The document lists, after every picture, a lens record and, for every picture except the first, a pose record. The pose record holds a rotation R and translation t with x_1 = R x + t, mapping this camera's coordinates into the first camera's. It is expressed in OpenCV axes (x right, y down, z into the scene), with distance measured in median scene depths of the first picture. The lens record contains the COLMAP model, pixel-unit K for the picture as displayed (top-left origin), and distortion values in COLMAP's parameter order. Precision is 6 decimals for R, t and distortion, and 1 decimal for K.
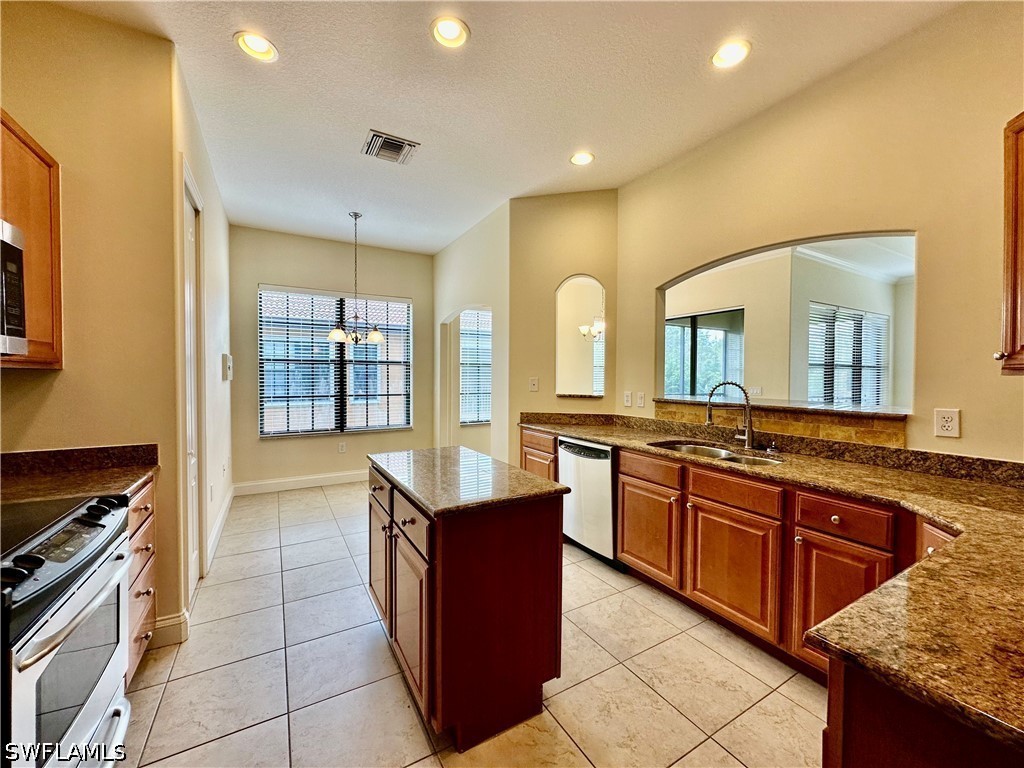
lens RADIAL K [[409.5, 0, 512.0], [0, 409.5, 384.0], [0, 0, 1]] dist [-0.002368, 0.000892]
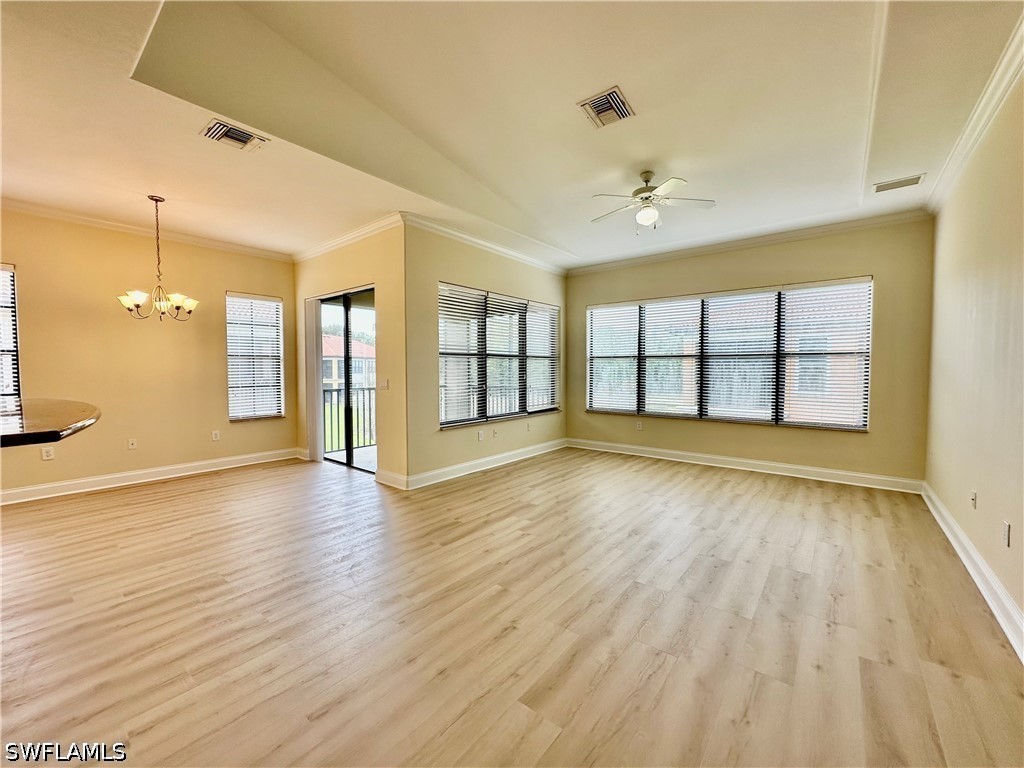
lens RADIAL K [[409.5, 0, 512.0], [0, 409.5, 384.0], [0, 0, 1]] dist [-0.002368, 0.000892]
pose [[0.933594, -0.019146, 0.357821, 0.971552], [0.012353, 0.999698, 0.021260, 0.002901], [-0.358120, -0.015428, 0.933548, 0.192300]]
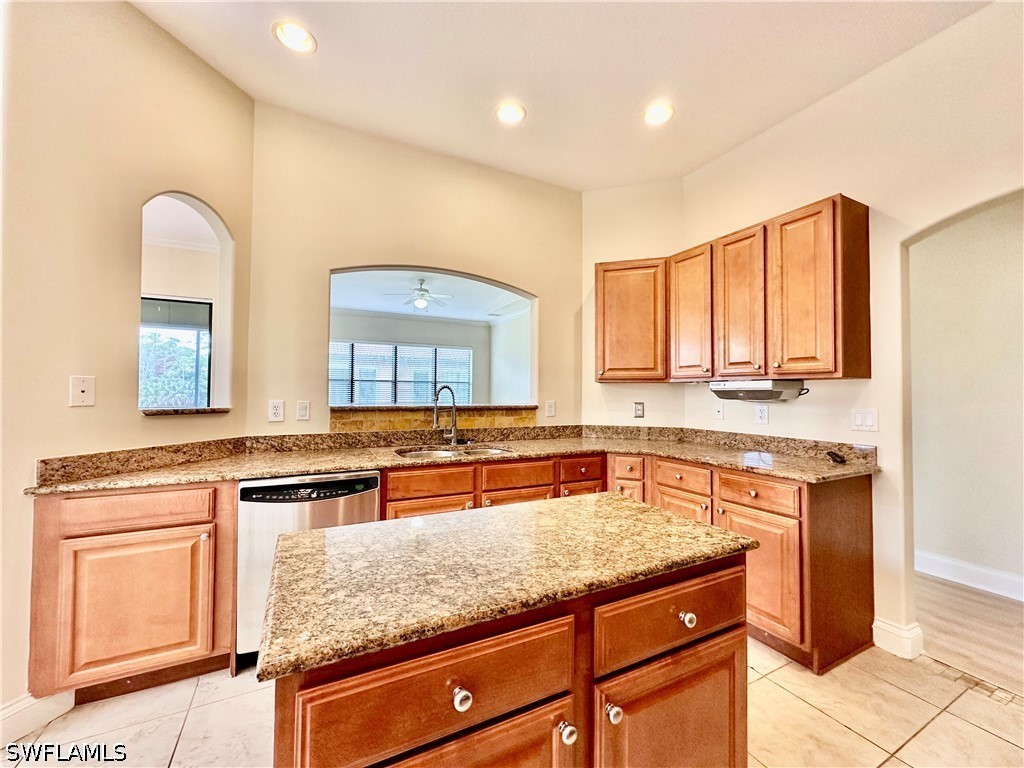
lens RADIAL K [[409.5, 0, 512.0], [0, 409.5, 384.0], [0, 0, 1]] dist [-0.002368, 0.000892]
pose [[0.054067, 0.016634, 0.998399, -0.442012], [0.013239, 0.999761, -0.017374, 0.009151], [-0.998450, 0.014157, 0.053834, 0.628504]]
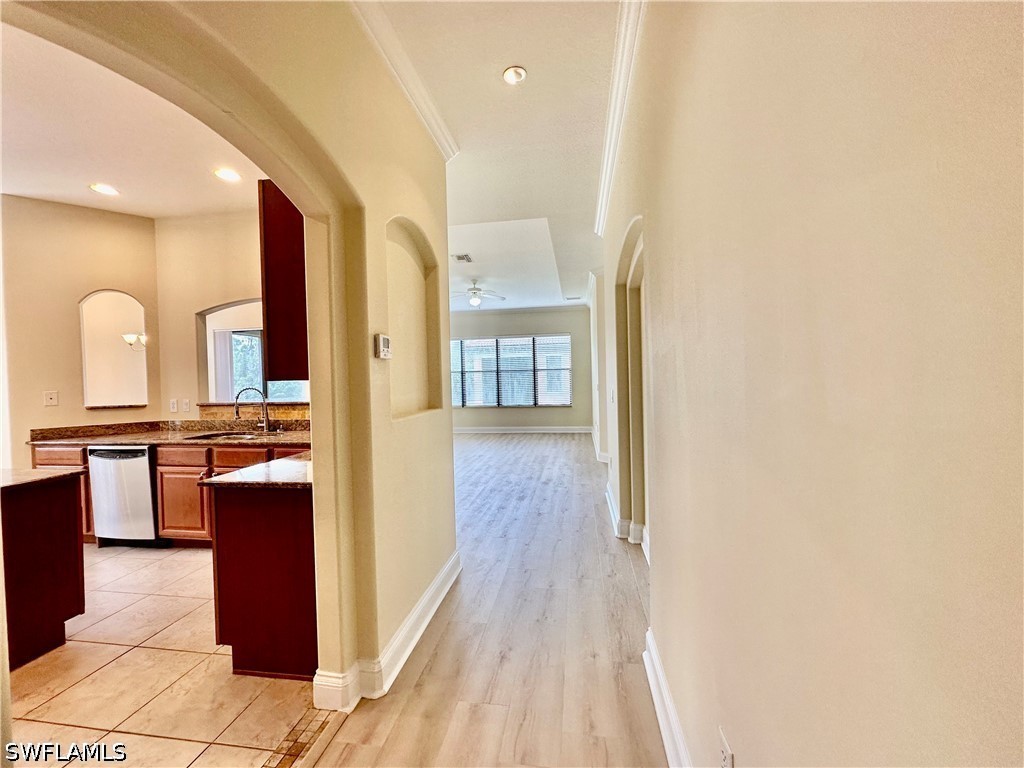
lens RADIAL K [[409.5, 0, 512.0], [0, 409.5, 384.0], [0, 0, 1]] dist [-0.002368, 0.000892]
pose [[0.631375, -0.033005, 0.774775, -0.005802], [0.044323, 0.998997, 0.006437, 0.011427], [-0.774210, 0.030276, 0.632204, -0.519670]]
